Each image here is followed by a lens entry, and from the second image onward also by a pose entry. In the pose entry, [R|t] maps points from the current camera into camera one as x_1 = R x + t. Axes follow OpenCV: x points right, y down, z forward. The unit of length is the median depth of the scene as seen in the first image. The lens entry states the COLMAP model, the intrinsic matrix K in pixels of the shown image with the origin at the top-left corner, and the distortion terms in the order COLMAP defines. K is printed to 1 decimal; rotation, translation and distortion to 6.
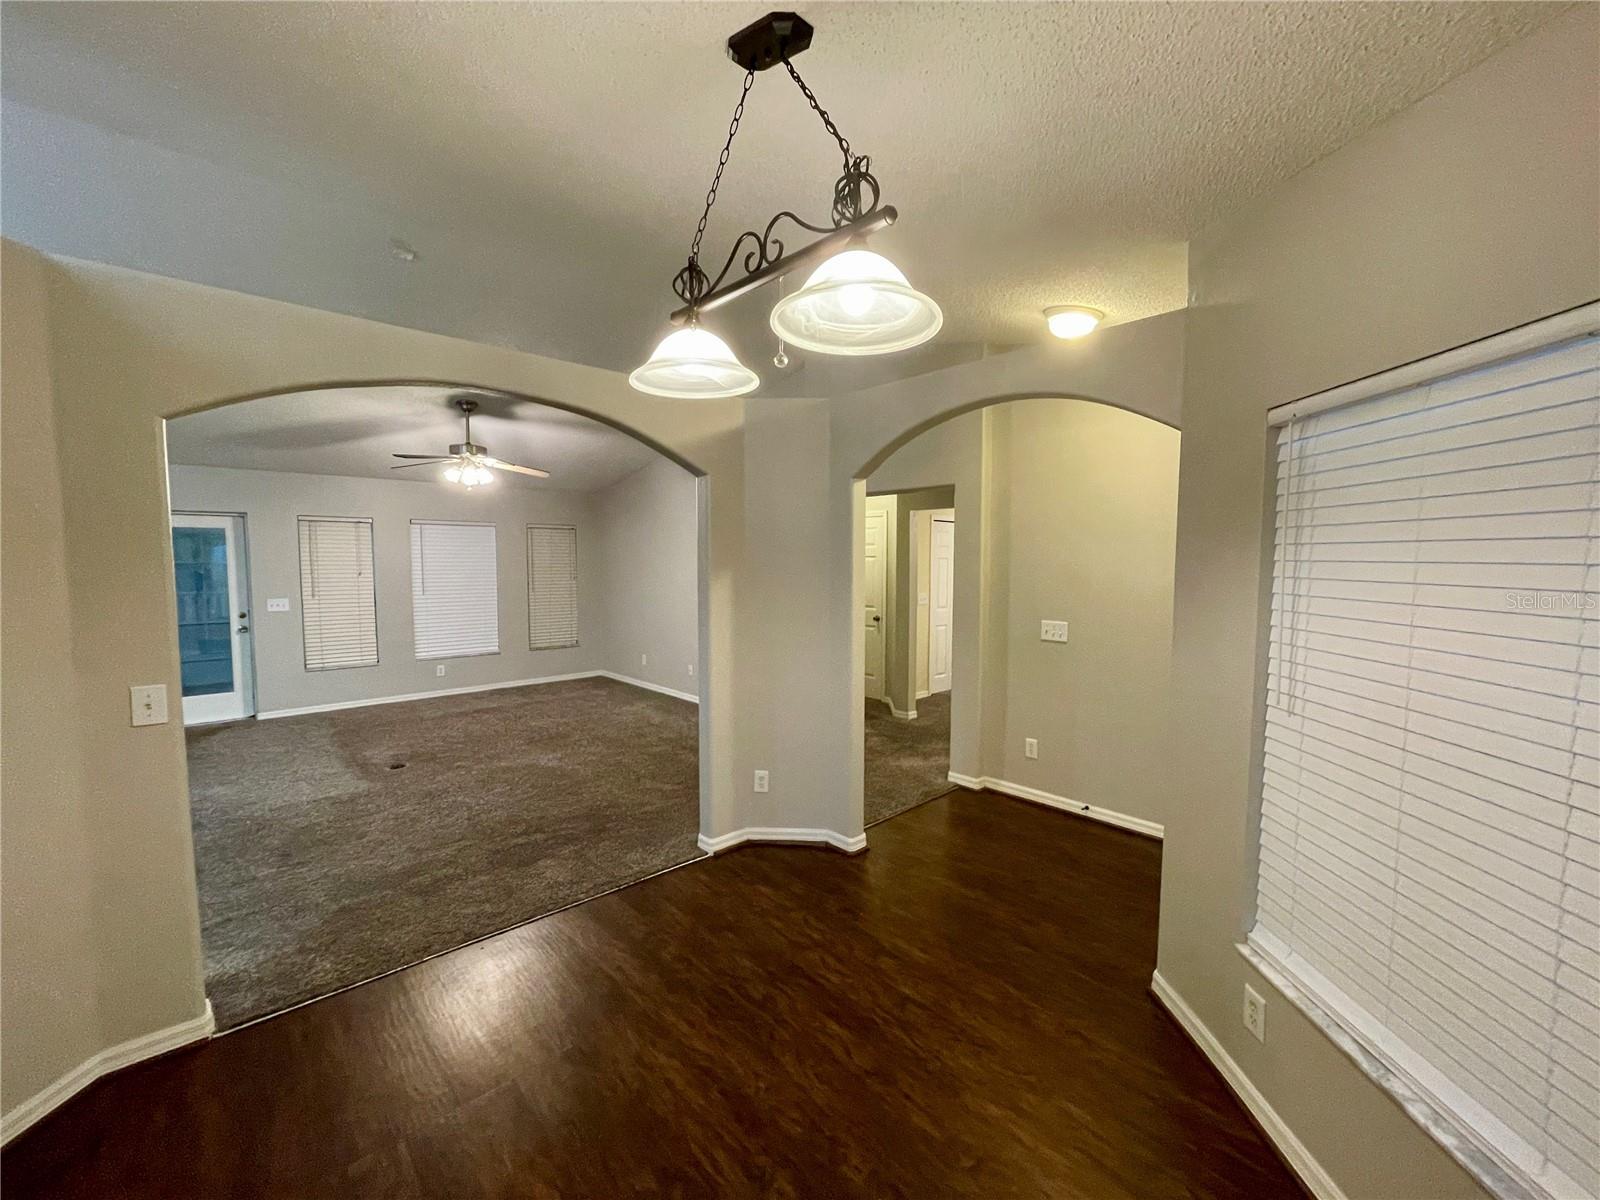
lens RADIAL K [[646.5, 0, 803.6], [0, 646.5, 602.7], [0, 0, 1]] dist [-0.000540, -0.000449]
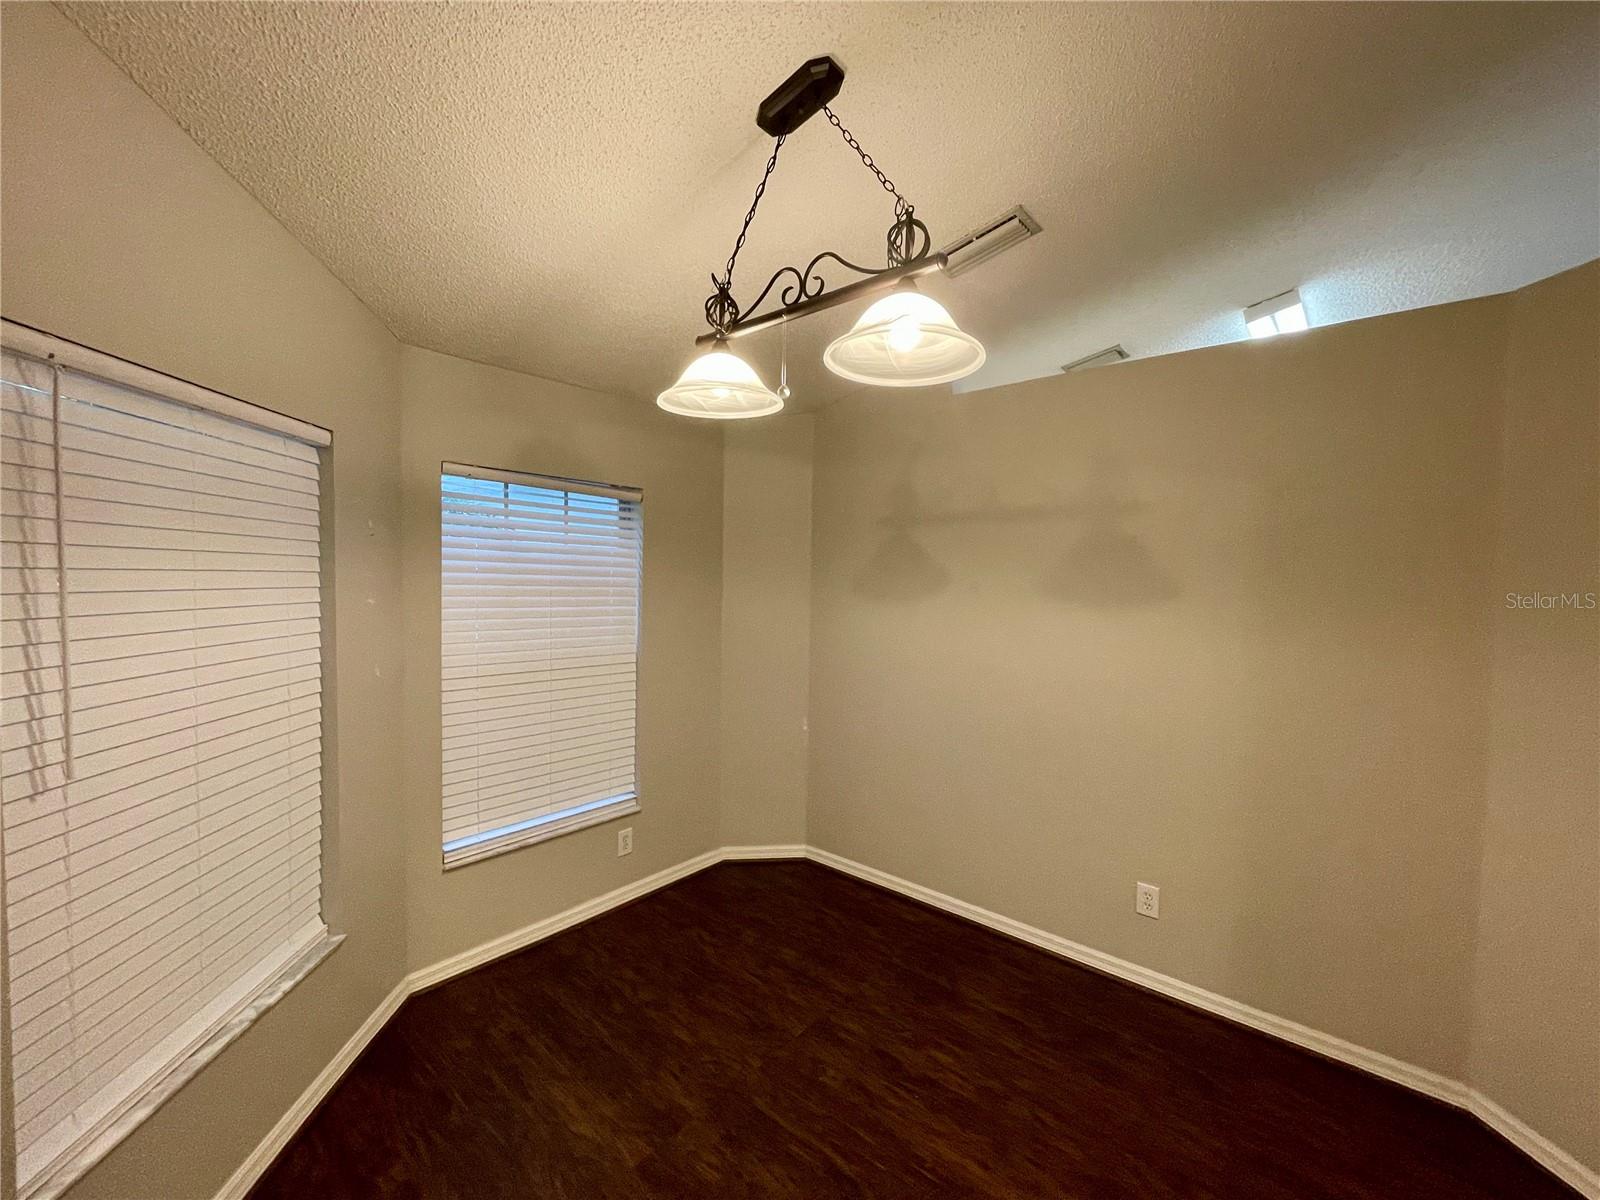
lens RADIAL K [[646.5, 0, 803.6], [0, 646.5, 602.7], [0, 0, 1]] dist [-0.000540, -0.000449]
pose [[-0.993784, -0.015275, -0.110276, 0.008330], [-0.027120, 0.993918, 0.106732, -0.030874], [0.107975, 0.109059, -0.988154, 0.487307]]
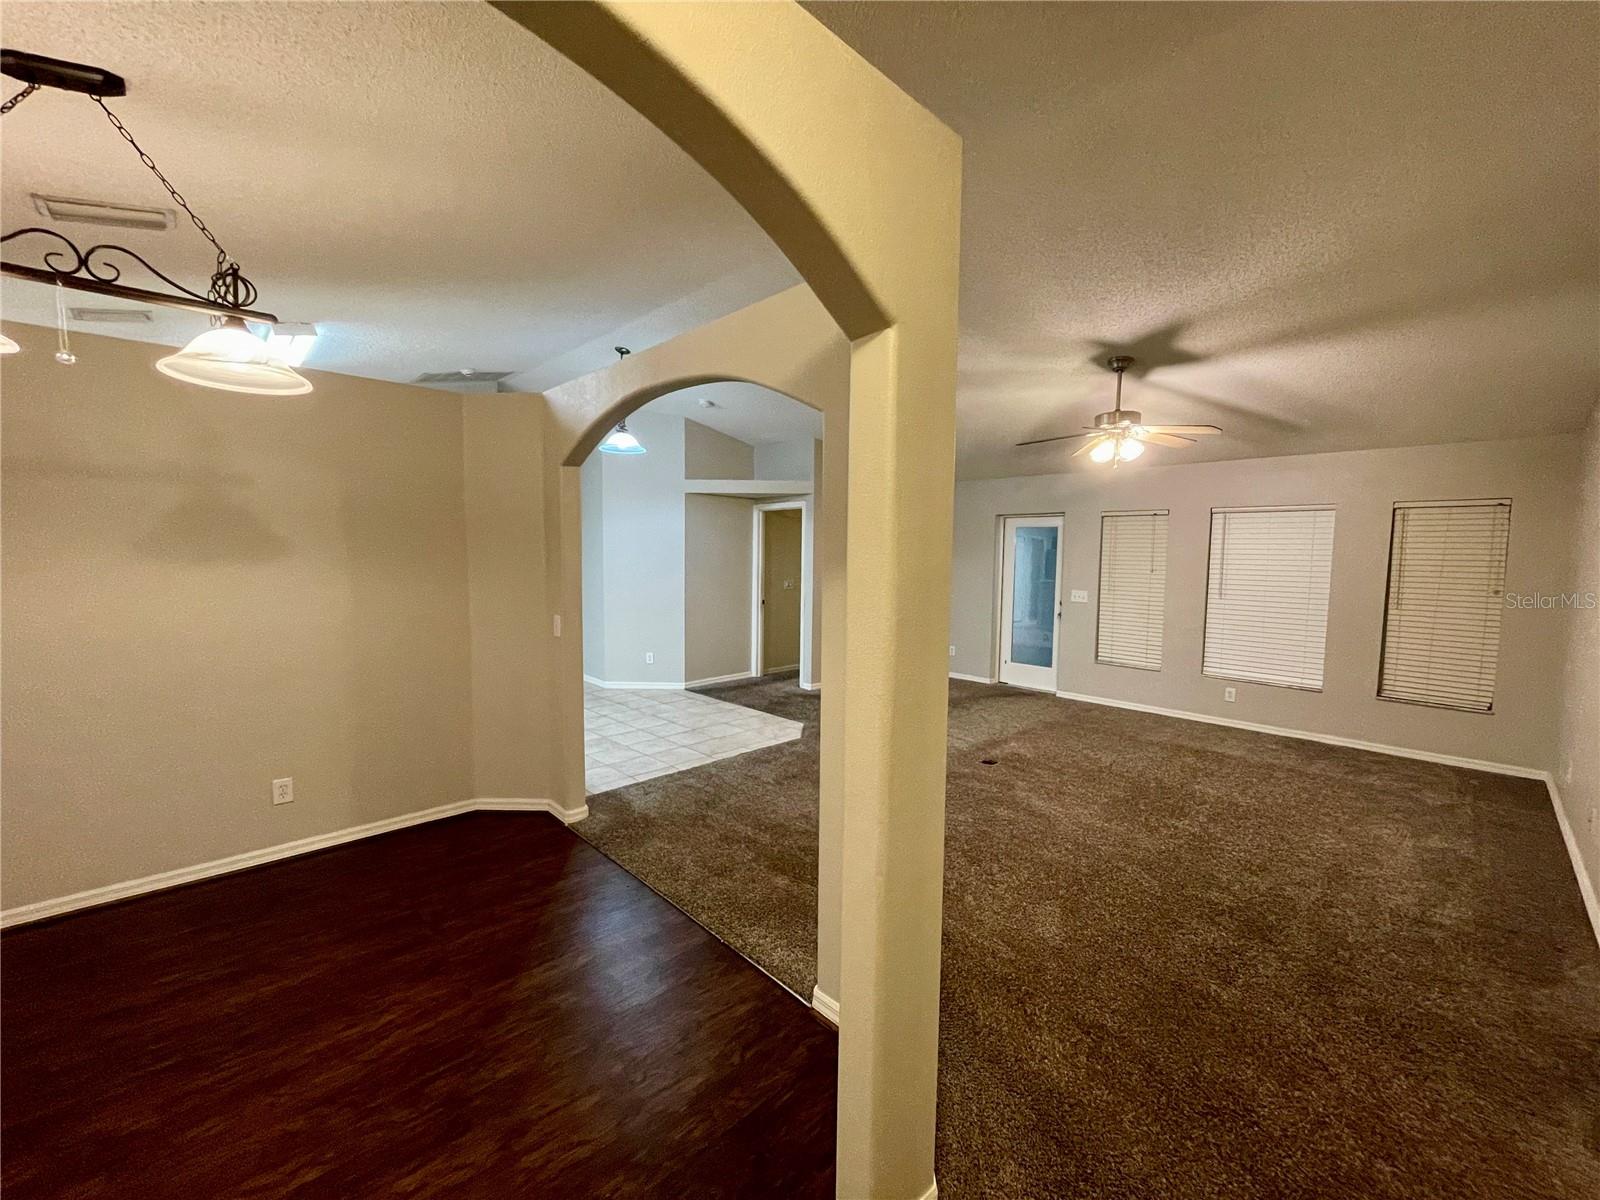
lens RADIAL K [[646.5, 0, 803.6], [0, 646.5, 602.7], [0, 0, 1]] dist [-0.000540, -0.000449]
pose [[0.016183, 0.078779, -0.996761, 0.256614], [-0.080342, 0.993770, 0.077238, -0.032135], [0.996636, 0.078832, 0.022412, 0.523338]]
